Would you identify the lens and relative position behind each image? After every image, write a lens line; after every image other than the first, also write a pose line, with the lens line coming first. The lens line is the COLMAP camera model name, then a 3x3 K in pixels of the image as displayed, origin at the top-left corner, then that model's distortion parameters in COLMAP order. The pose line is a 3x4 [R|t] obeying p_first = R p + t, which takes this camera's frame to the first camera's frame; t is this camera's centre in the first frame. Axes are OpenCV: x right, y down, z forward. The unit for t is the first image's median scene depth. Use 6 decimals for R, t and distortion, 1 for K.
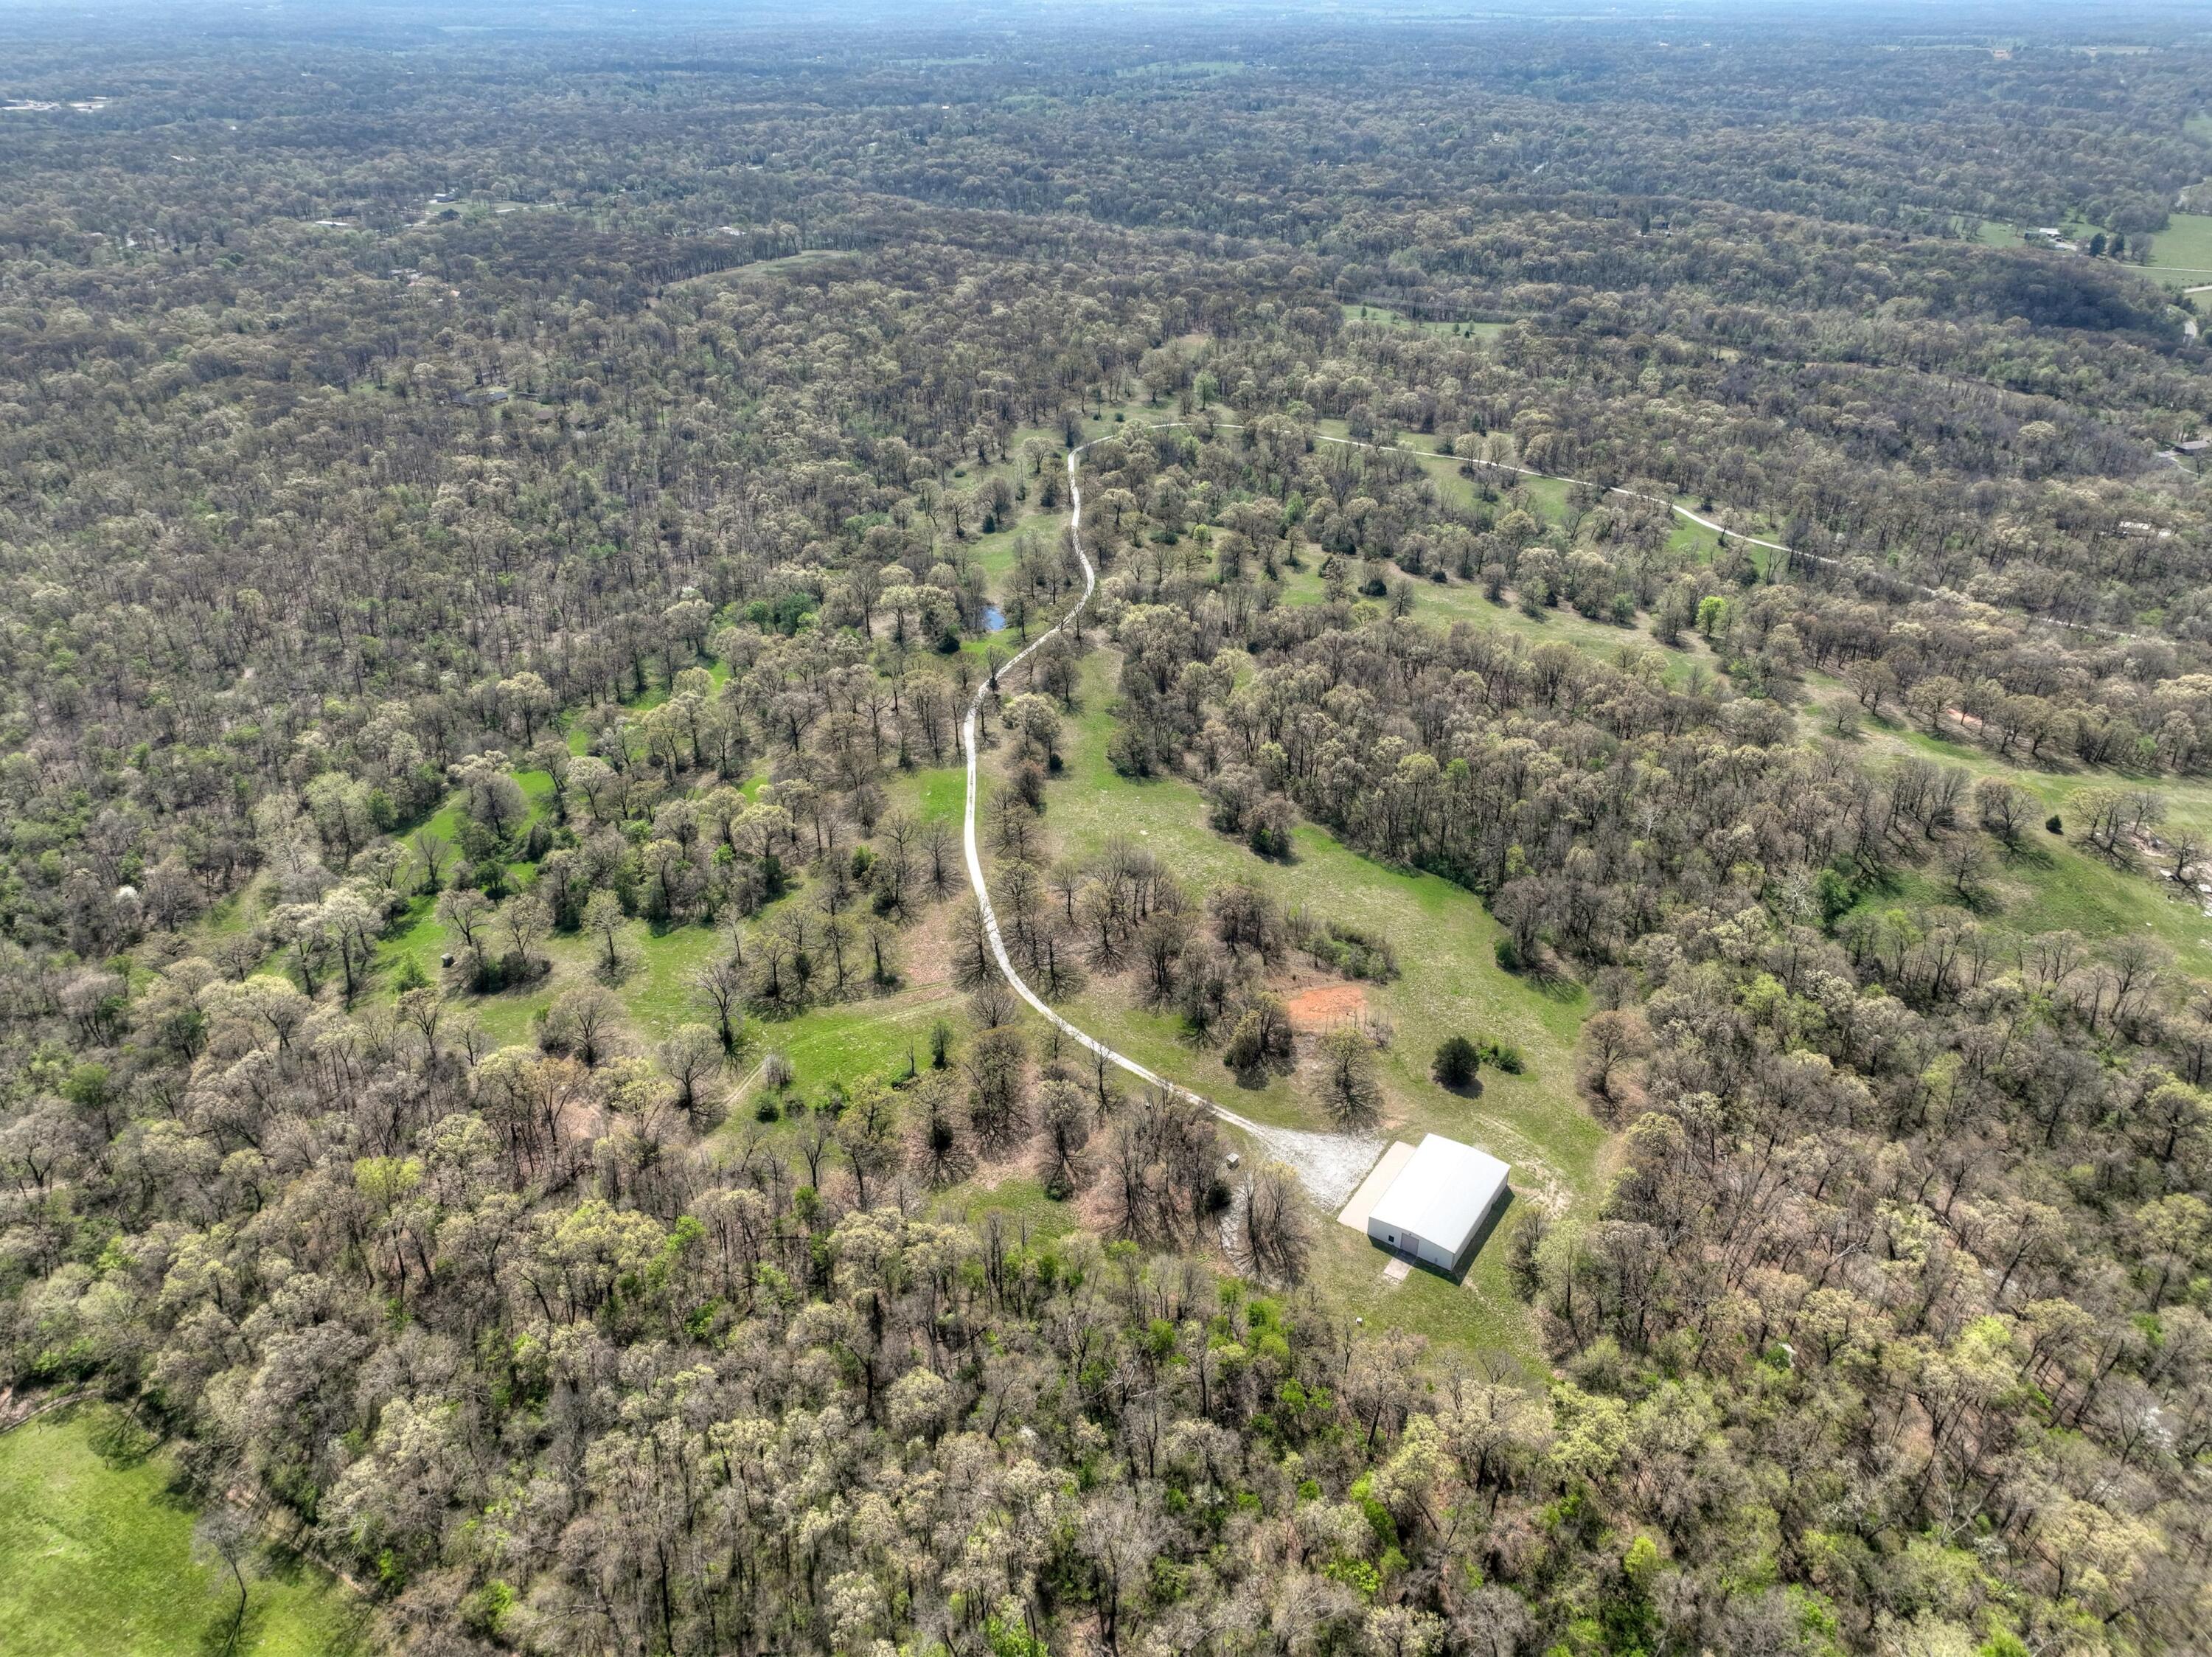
lens RADIAL K [[1565.3, 0, 1101.4], [0, 1565.3, 815.5], [0, 0, 1]] dist [-0.001549, 0.017534]
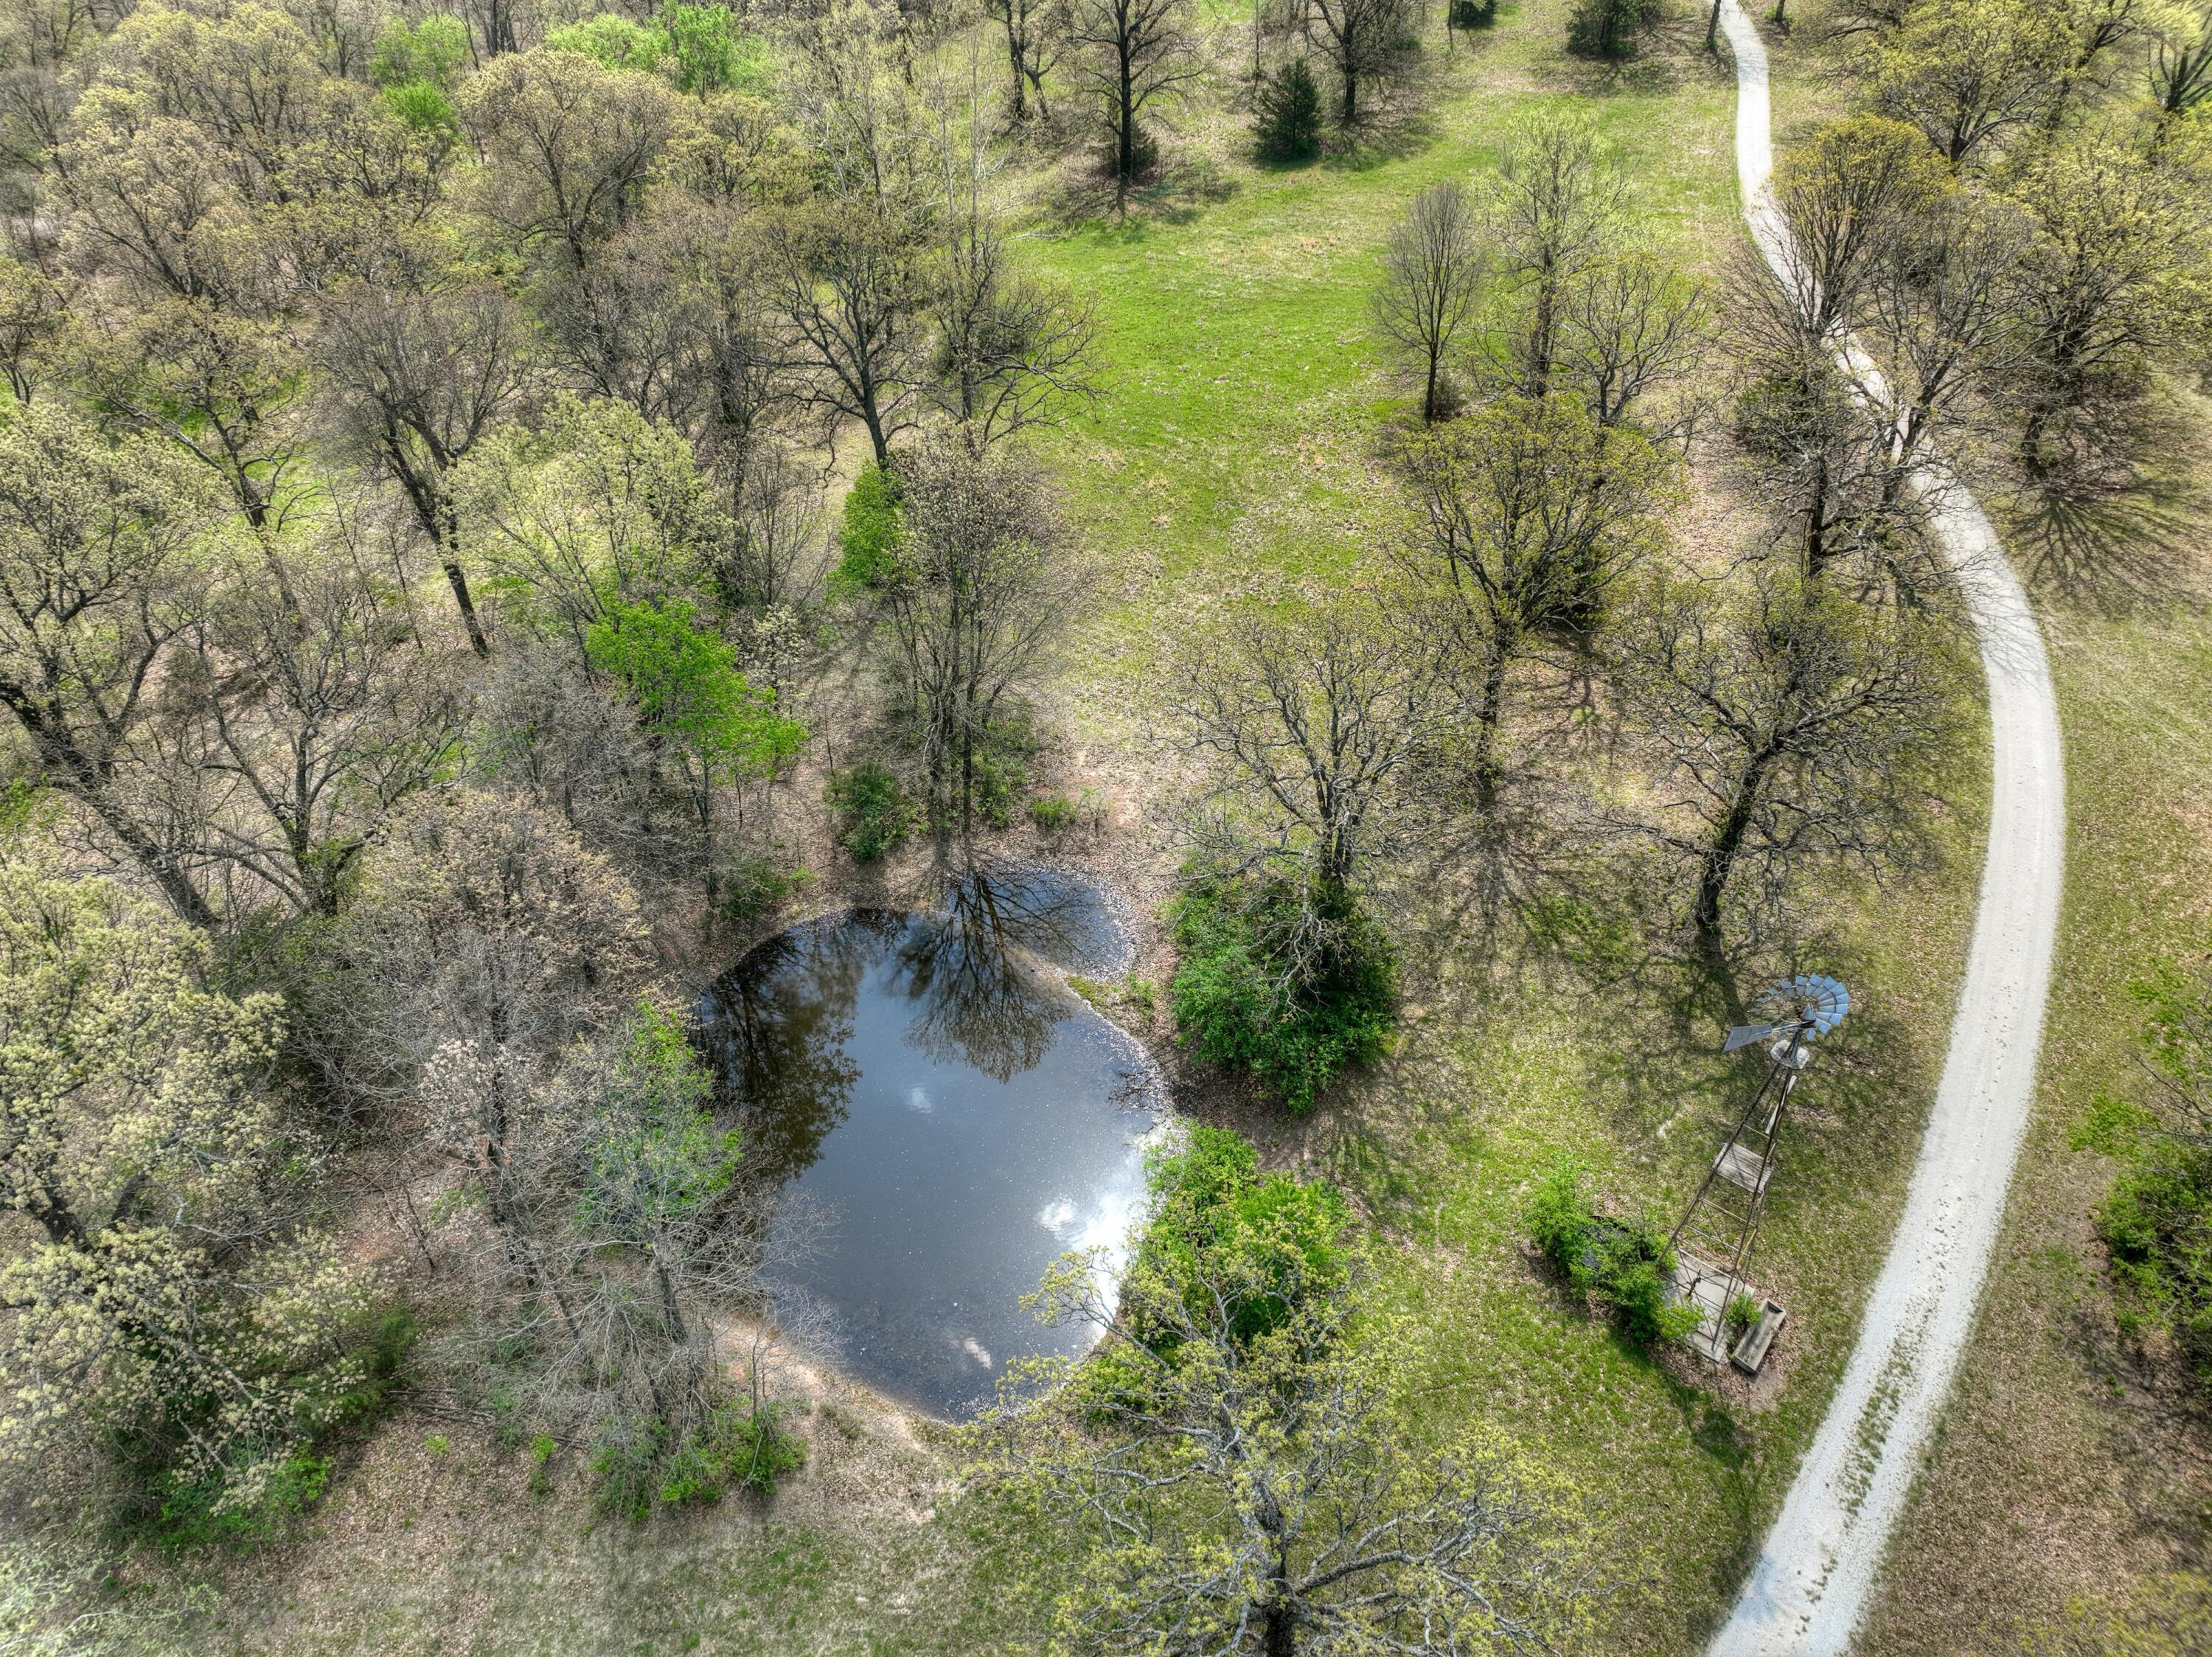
lens RADIAL K [[1565.3, 0, 1106.2], [0, 1565.3, 821.4], [0, 0, 1]] dist [-0.001549, 0.017534]
pose [[0.969051, 0.158444, -0.189302, -0.056228], [-0.117345, 0.970319, 0.211449, -0.180740], [0.217186, -0.182692, 0.958882, 1.021714]]
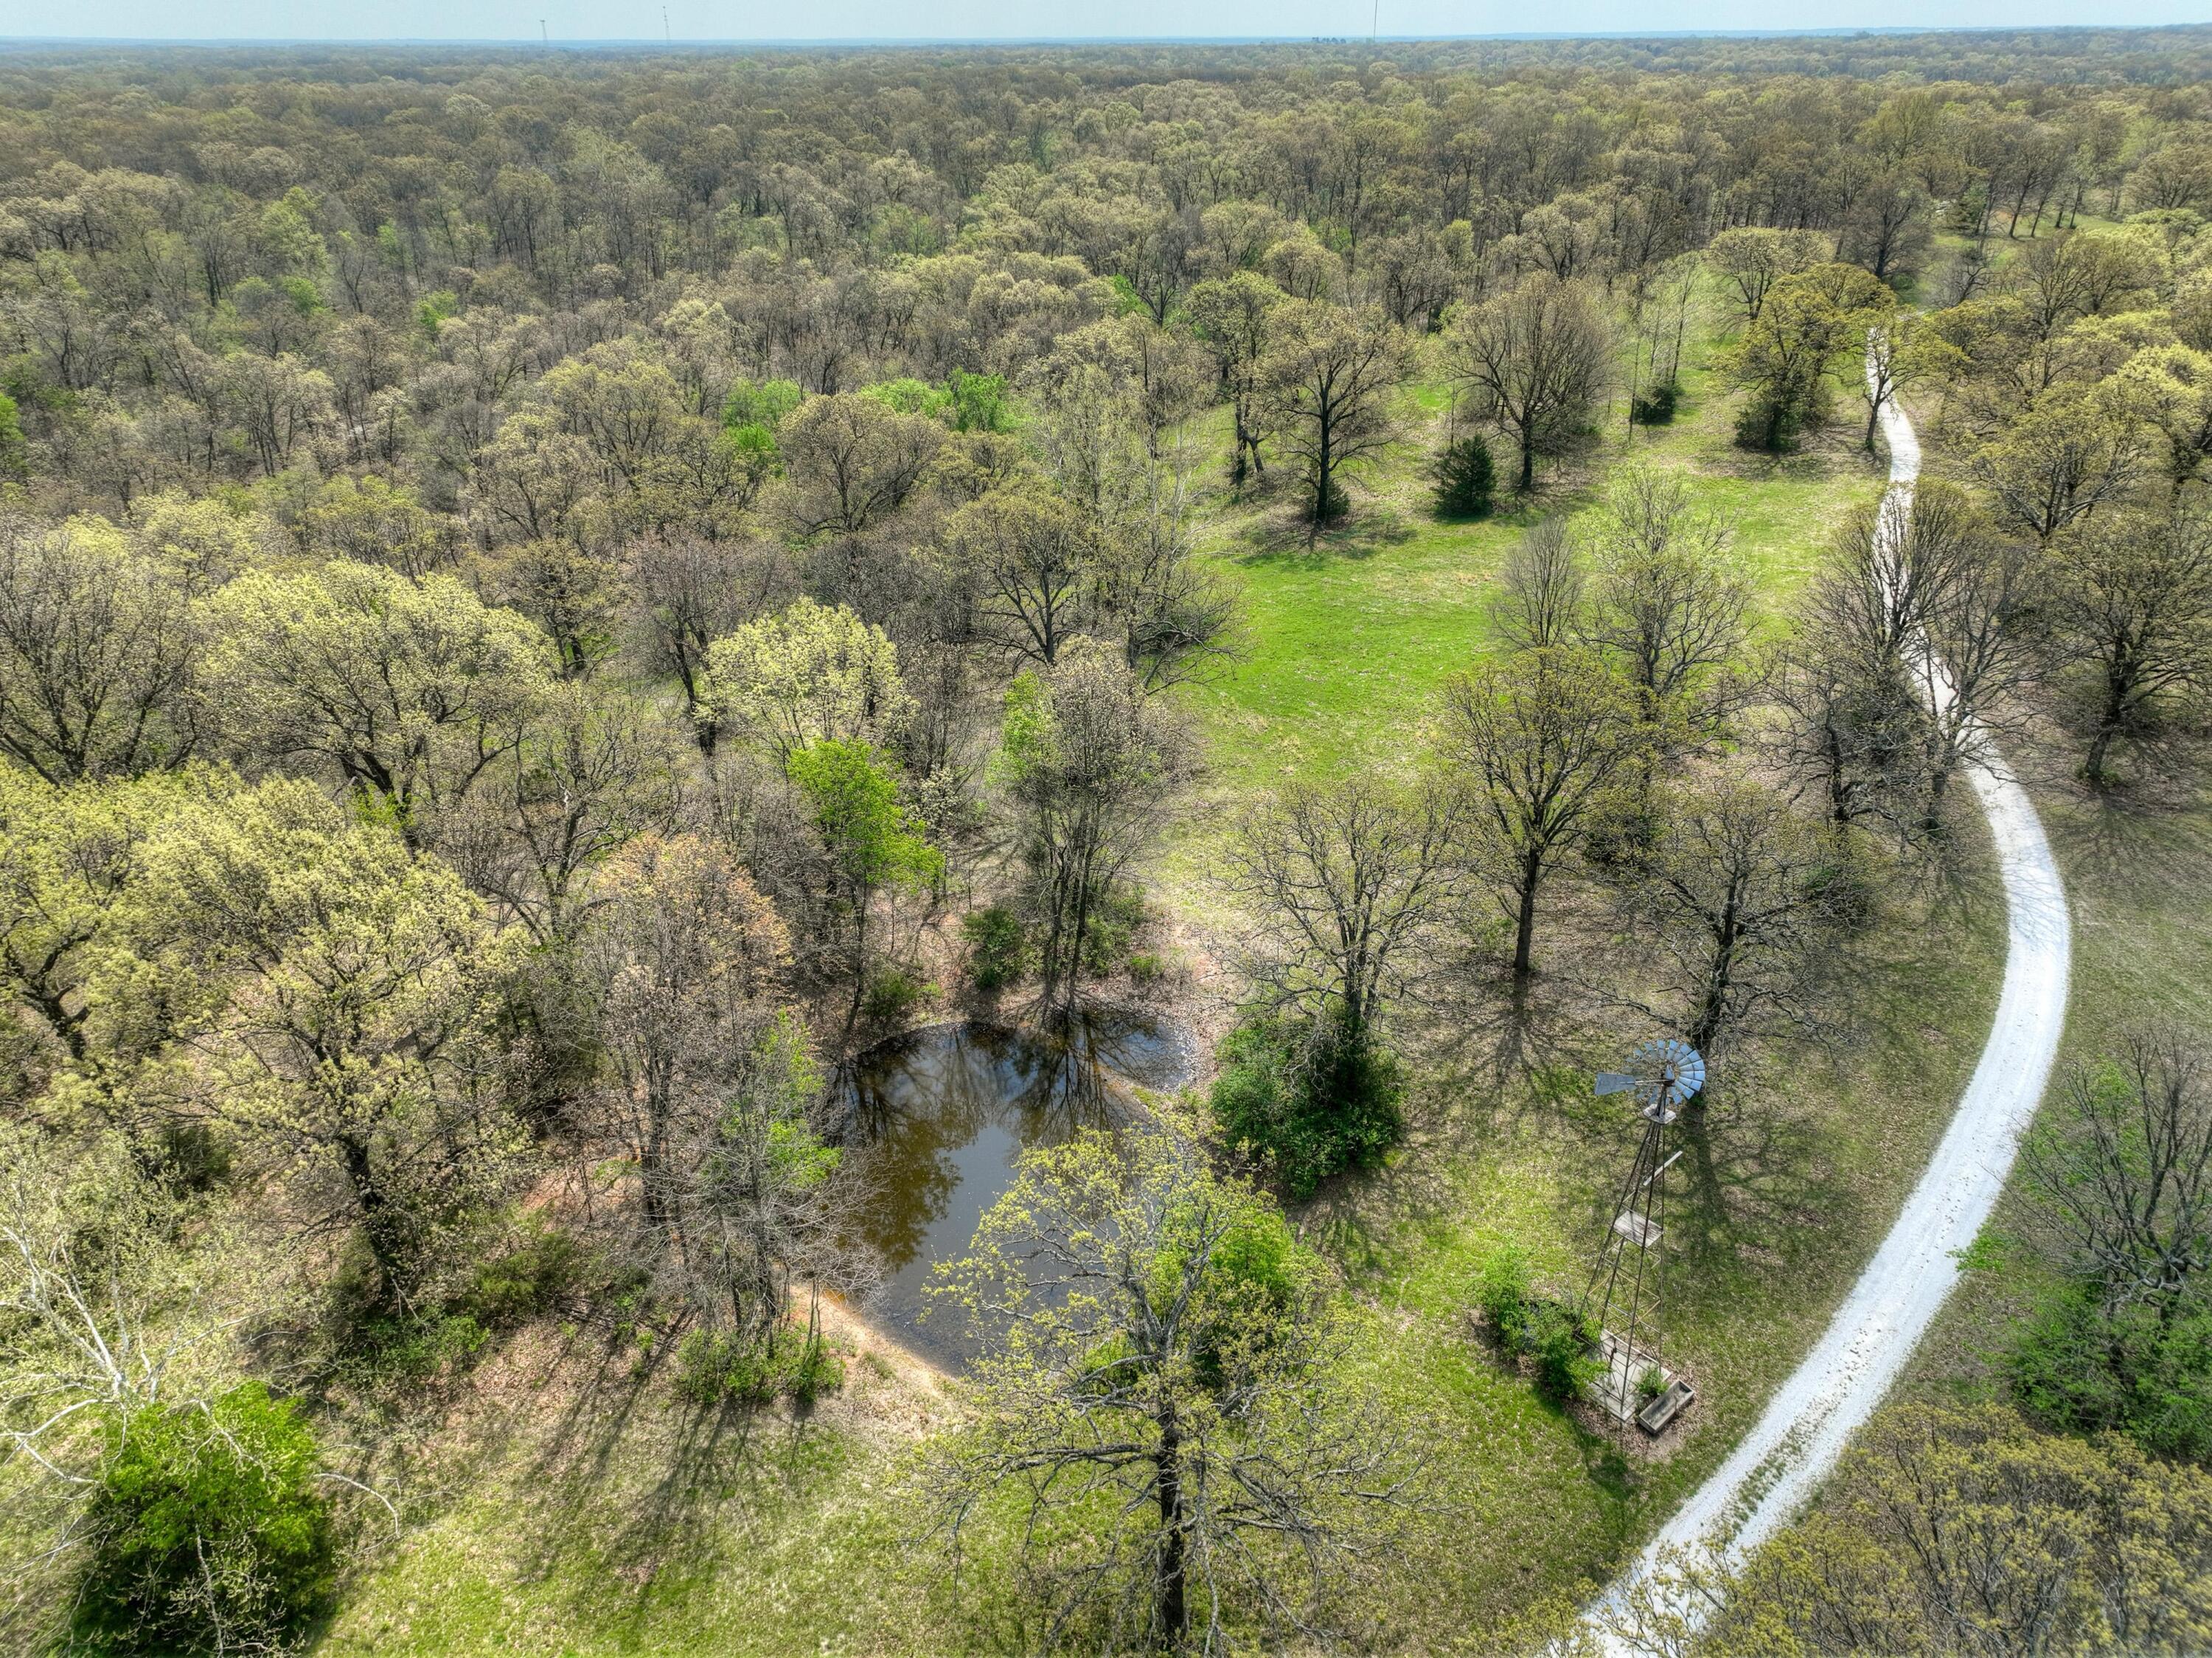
lens RADIAL K [[1565.4, 0, 1104.2], [0, 1565.4, 833.5], [0, 0, 1]] dist [-0.001549, 0.017534]
pose [[0.909748, 0.191252, -0.368484, -0.035632], [-0.198979, 0.979851, 0.017307, -0.168903], [0.364370, 0.057576, 0.929473, 1.000555]]
